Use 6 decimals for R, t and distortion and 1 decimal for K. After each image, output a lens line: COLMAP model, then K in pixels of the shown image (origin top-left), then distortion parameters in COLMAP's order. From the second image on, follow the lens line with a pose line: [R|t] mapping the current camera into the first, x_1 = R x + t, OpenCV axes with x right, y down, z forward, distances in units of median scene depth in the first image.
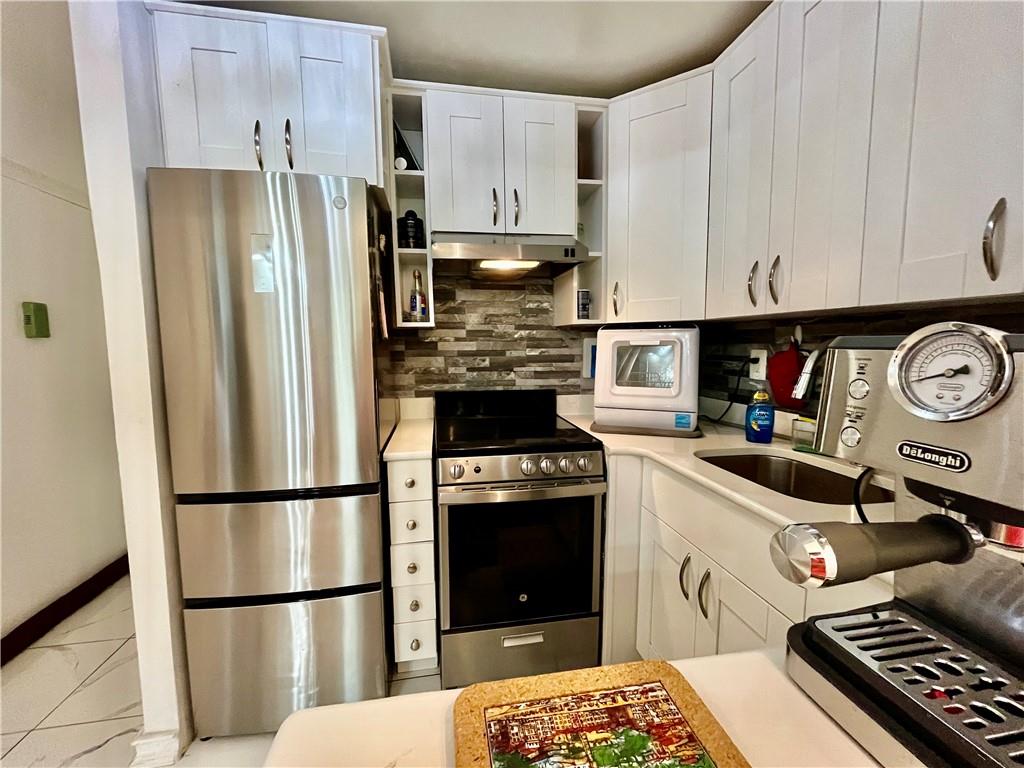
lens RADIAL K [[418.5, 0, 511.0], [0, 418.5, 386.1], [0, 0, 1]] dist [-0.001240, -0.000074]
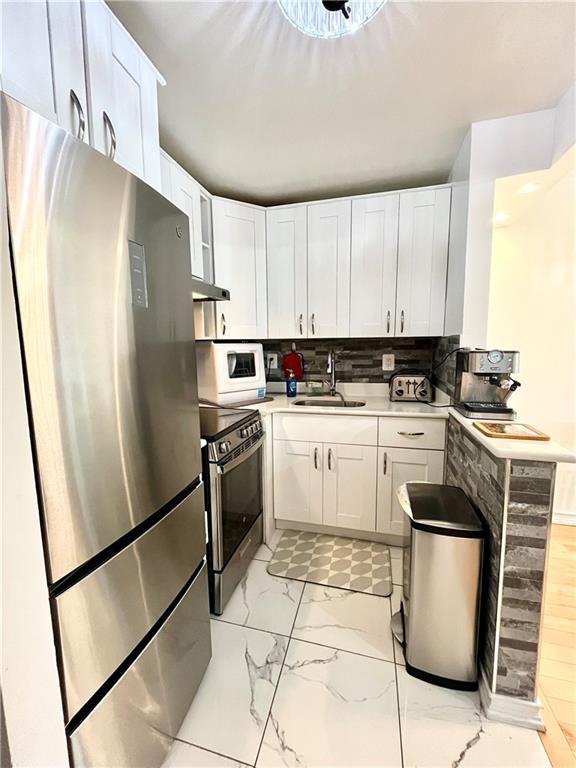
lens RADIAL K [[313.9, 0, 286.5], [0, 313.9, 381.3], [0, 0, 1]] dist [-0.001240, -0.000074]
pose [[0.428907, -0.104385, 0.897298, -0.801492], [0.104701, 0.992351, 0.065396, -0.050460], [-0.897261, 0.065899, 0.436555, 0.303928]]
